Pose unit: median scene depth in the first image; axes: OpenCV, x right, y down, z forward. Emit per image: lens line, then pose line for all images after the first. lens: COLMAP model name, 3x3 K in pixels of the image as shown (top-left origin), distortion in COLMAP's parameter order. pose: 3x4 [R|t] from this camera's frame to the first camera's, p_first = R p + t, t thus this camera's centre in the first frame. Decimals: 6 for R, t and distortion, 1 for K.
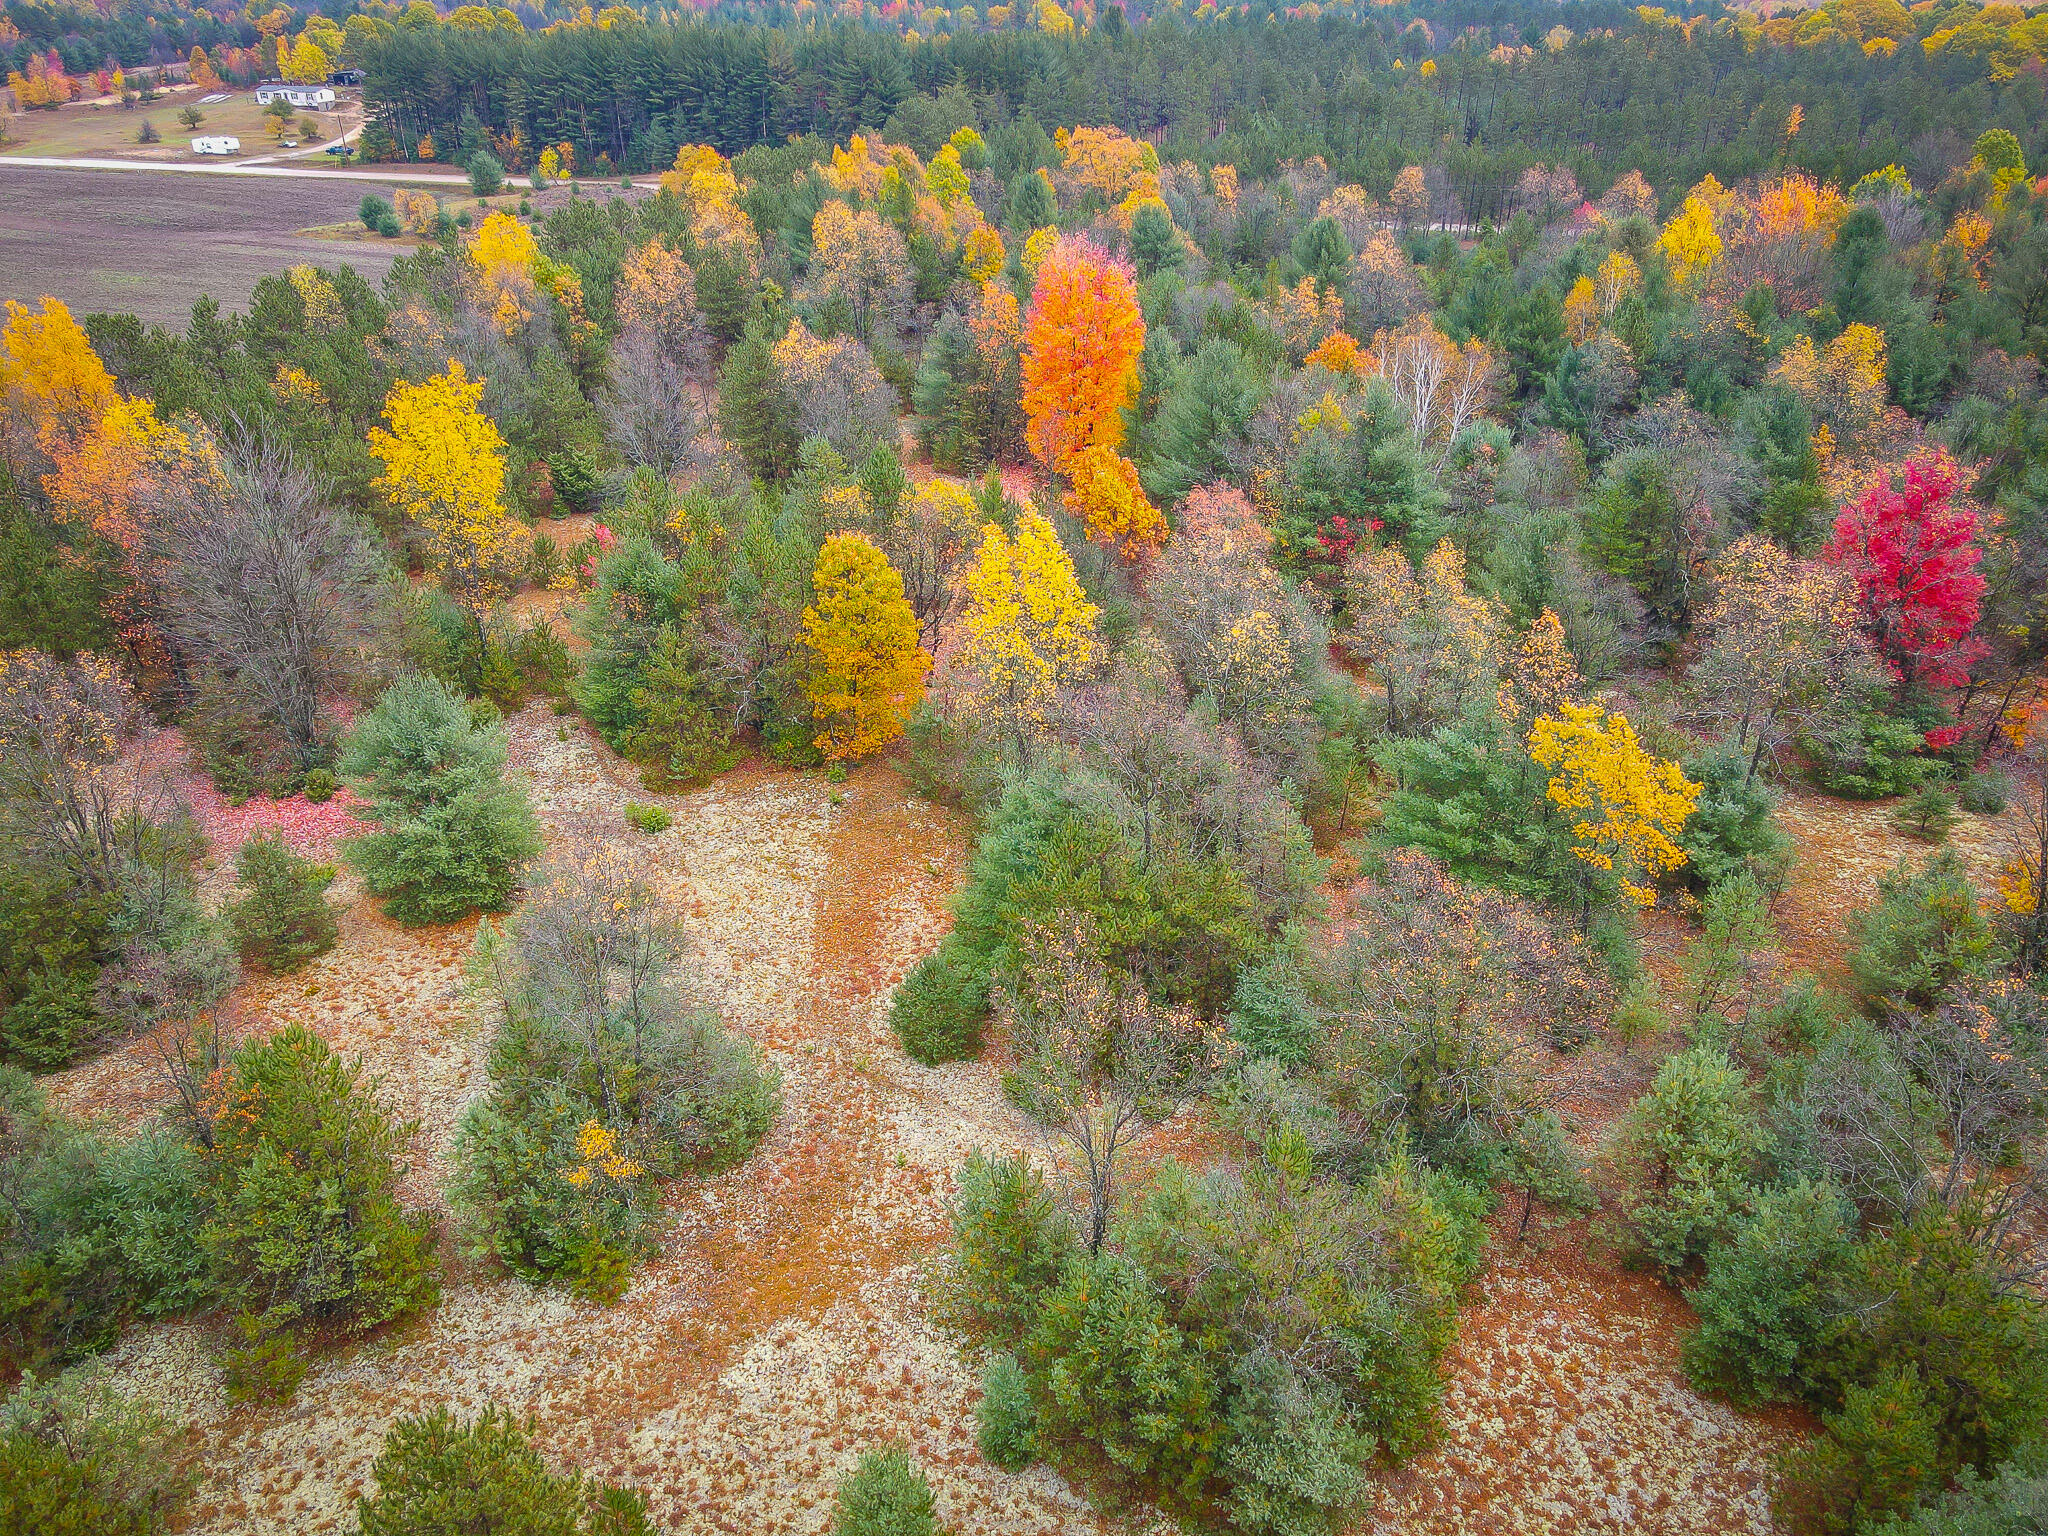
lens RADIAL K [[1482.9, 0, 1015.6], [0, 1482.9, 771.9], [0, 0, 1]] dist [0.006188, 0.012321]
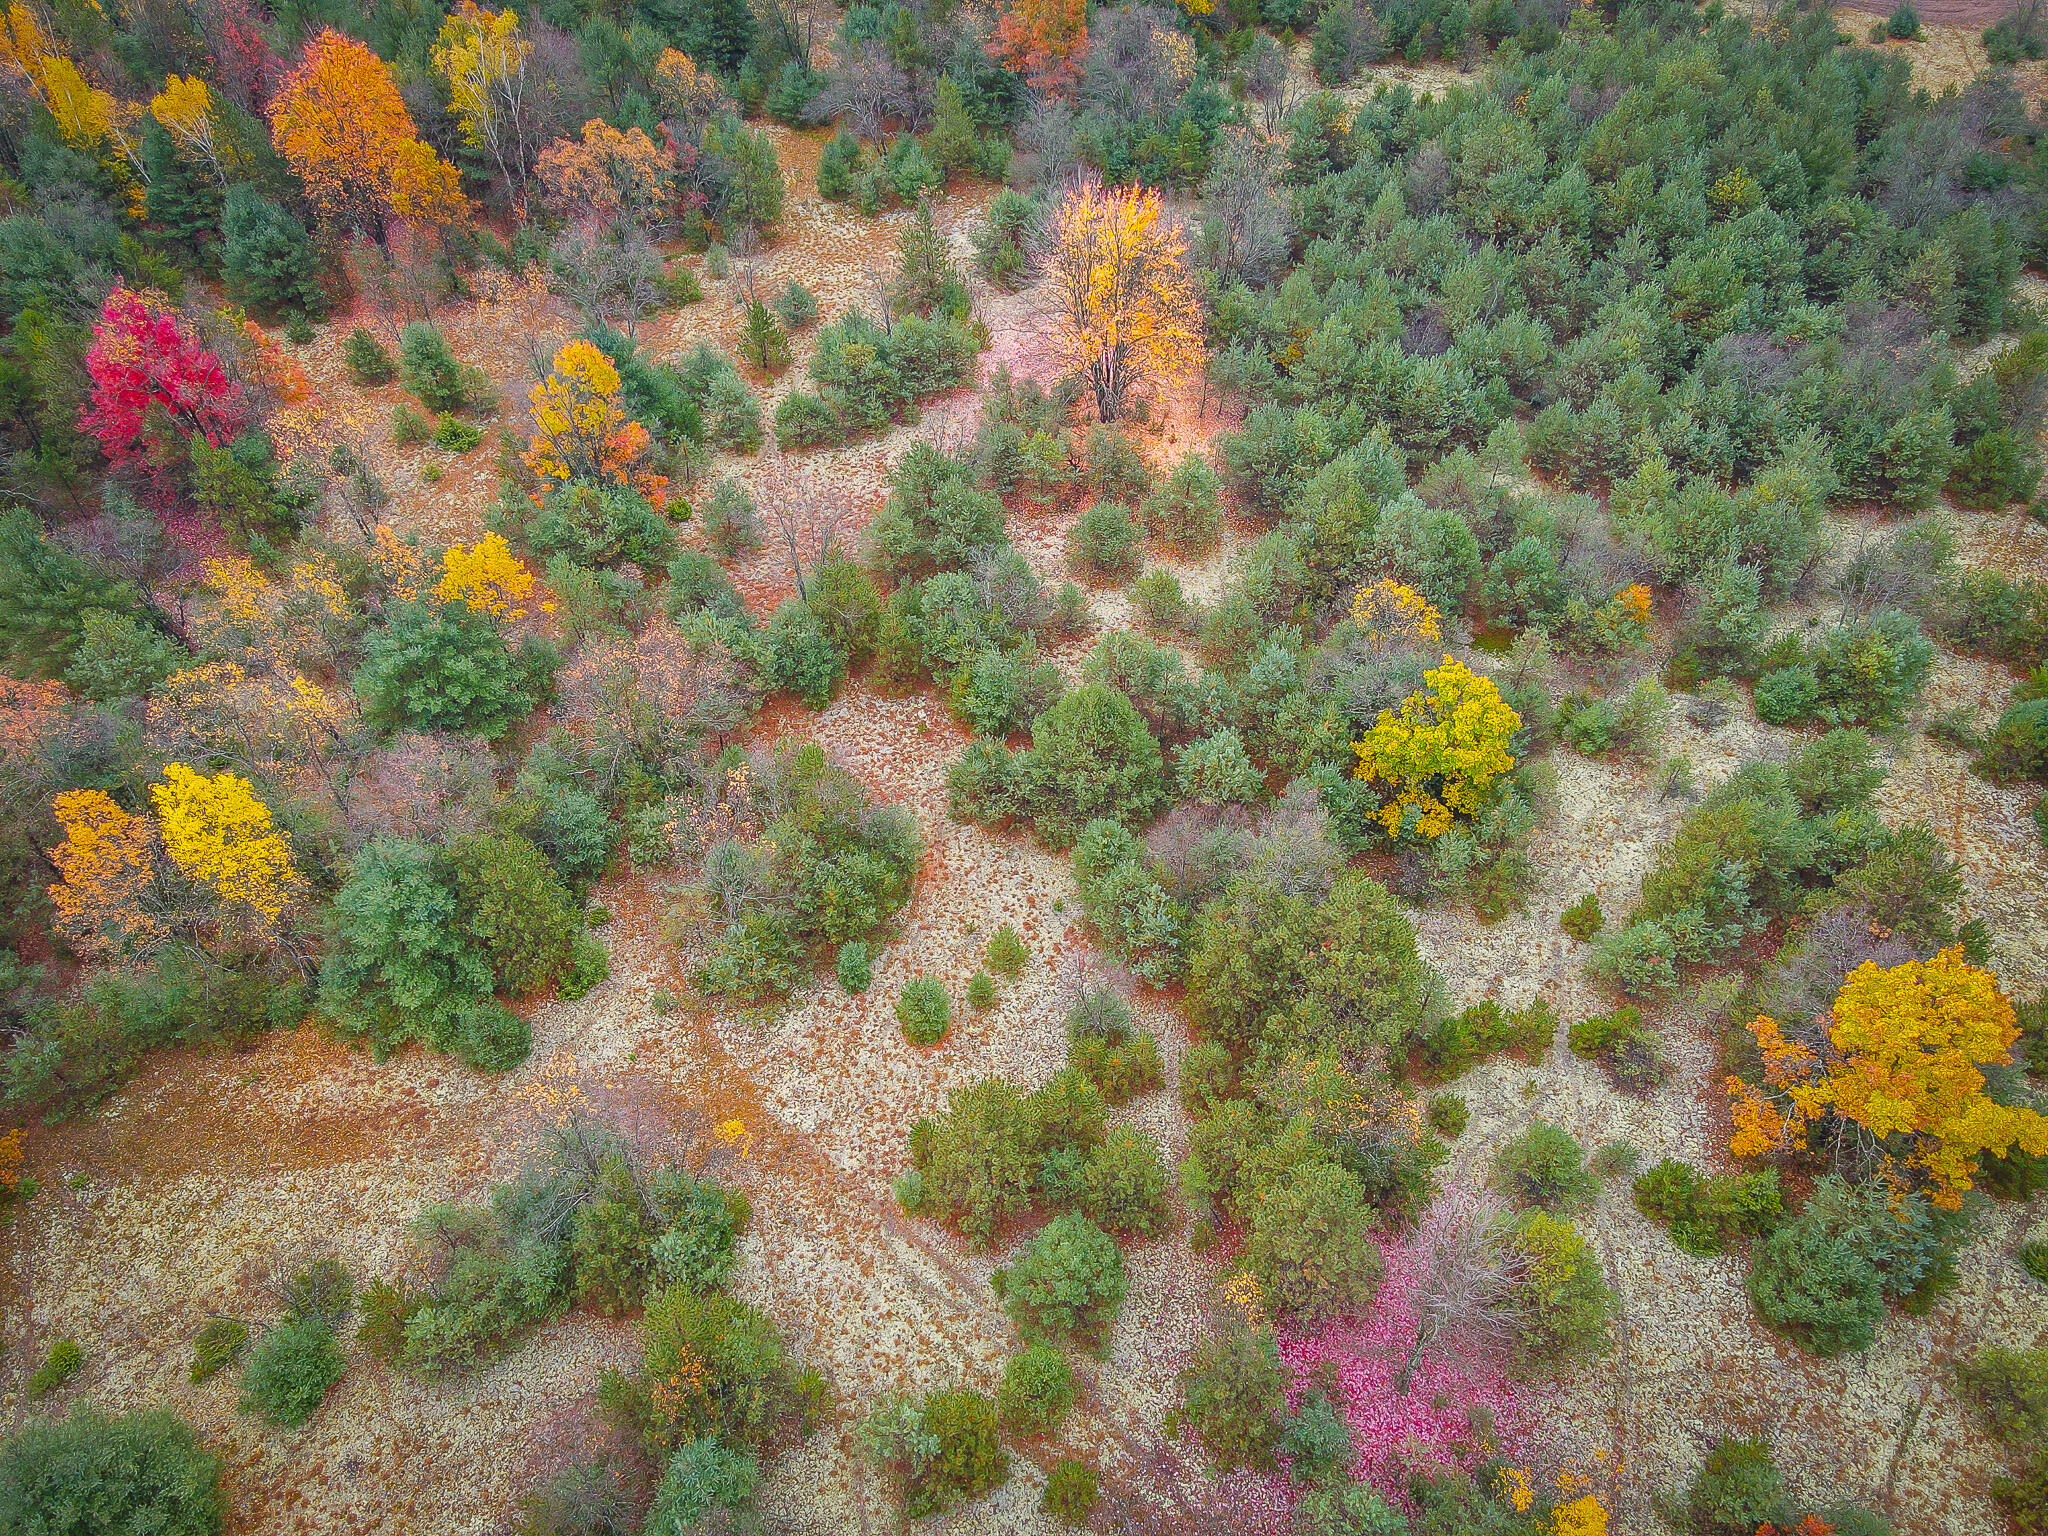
lens RADIAL K [[1482.9, 0, 1013.0], [0, 1482.9, 772.3], [0, 0, 1]] dist [0.006188, 0.012321]
pose [[-0.068028, -0.745889, 0.662587, -1.025467], [0.481394, 0.557161, 0.676633, -0.833712], [-0.873861, 0.364996, 0.321163, 0.130419]]
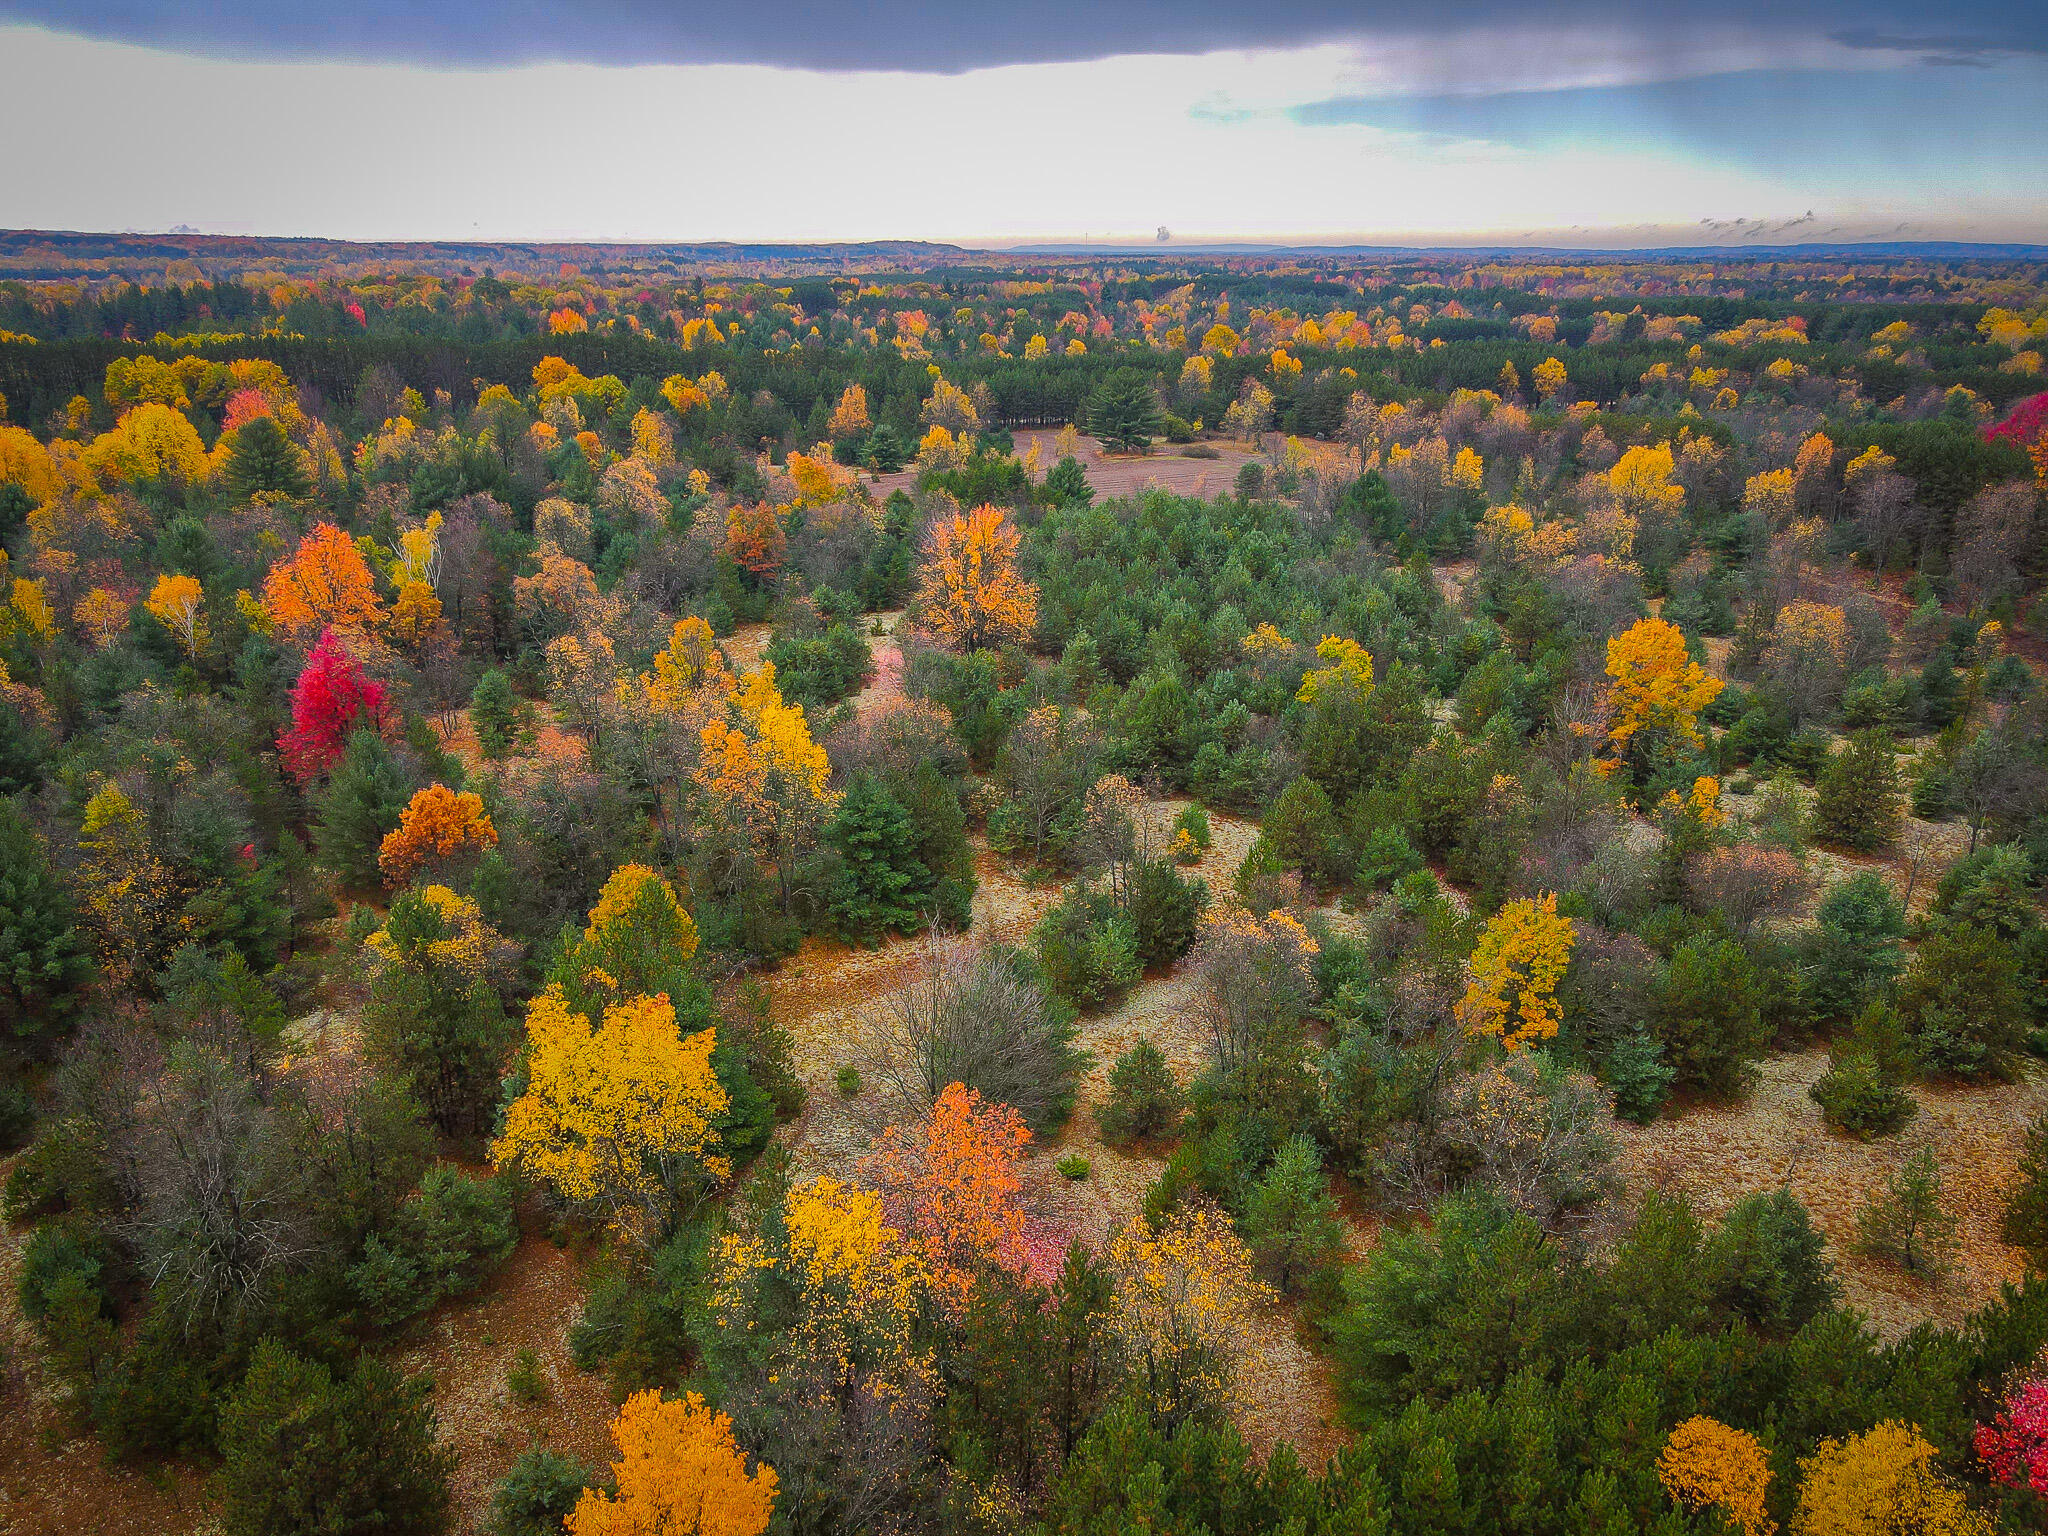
lens RADIAL K [[1482.9, 0, 1015.2], [0, 1482.9, 770.6], [0, 0, 1]] dist [0.006188, 0.012321]
pose [[-0.580217, -0.279370, 0.765049, -1.896172], [0.377354, 0.740219, 0.556490, -1.238474], [-0.721770, 0.611579, -0.324066, 1.888137]]
